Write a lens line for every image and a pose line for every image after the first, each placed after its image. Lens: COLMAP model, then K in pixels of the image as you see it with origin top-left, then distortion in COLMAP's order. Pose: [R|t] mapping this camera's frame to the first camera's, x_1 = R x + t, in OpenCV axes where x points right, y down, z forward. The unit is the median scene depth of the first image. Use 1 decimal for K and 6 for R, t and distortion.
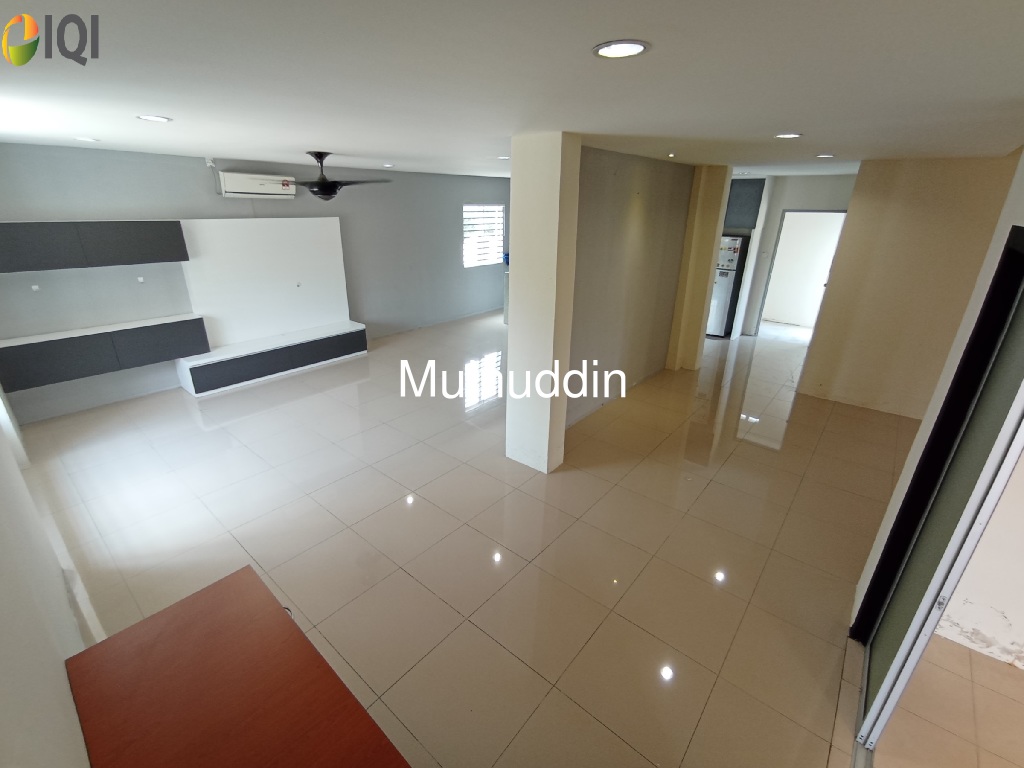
lens RADIAL K [[457.0, 0, 502.7], [0, 457.0, 383.7], [0, 0, 1]] dist [-0.017206, 0.000315]
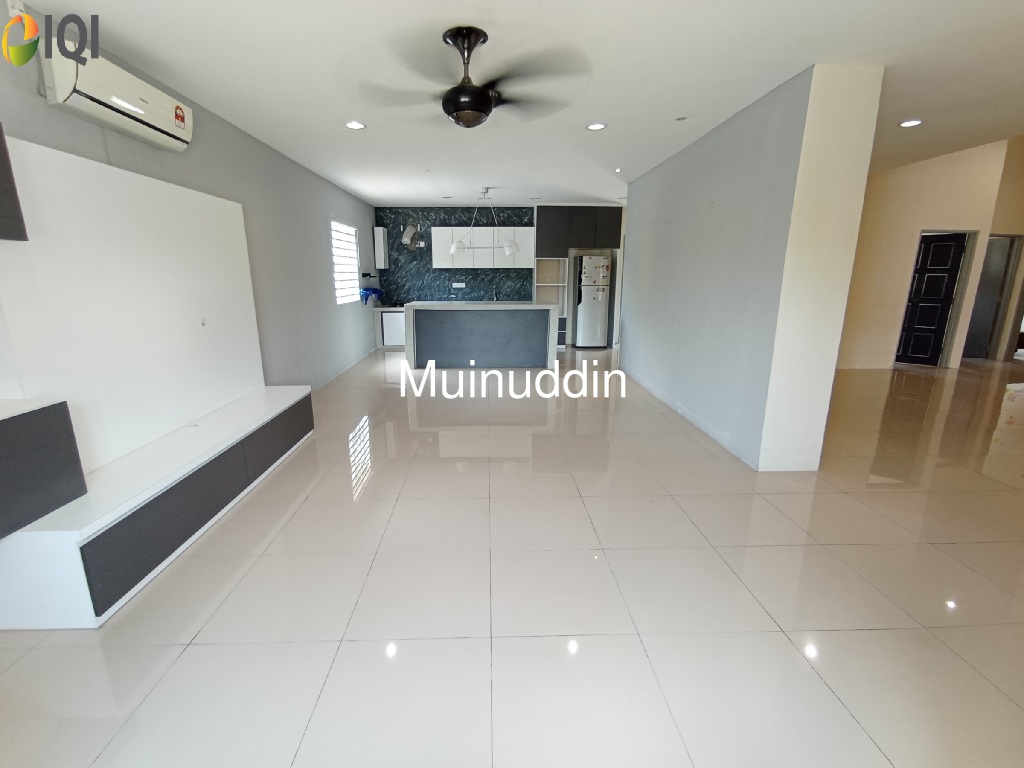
lens RADIAL K [[457.0, 0, 502.7], [0, 457.0, 383.7], [0, 0, 1]] dist [-0.017206, 0.000315]
pose [[0.742805, -0.171610, 0.647141, -0.584642], [0.259343, 0.964880, -0.041811, -0.050649], [-0.617238, 0.198889, 0.761223, 0.470881]]
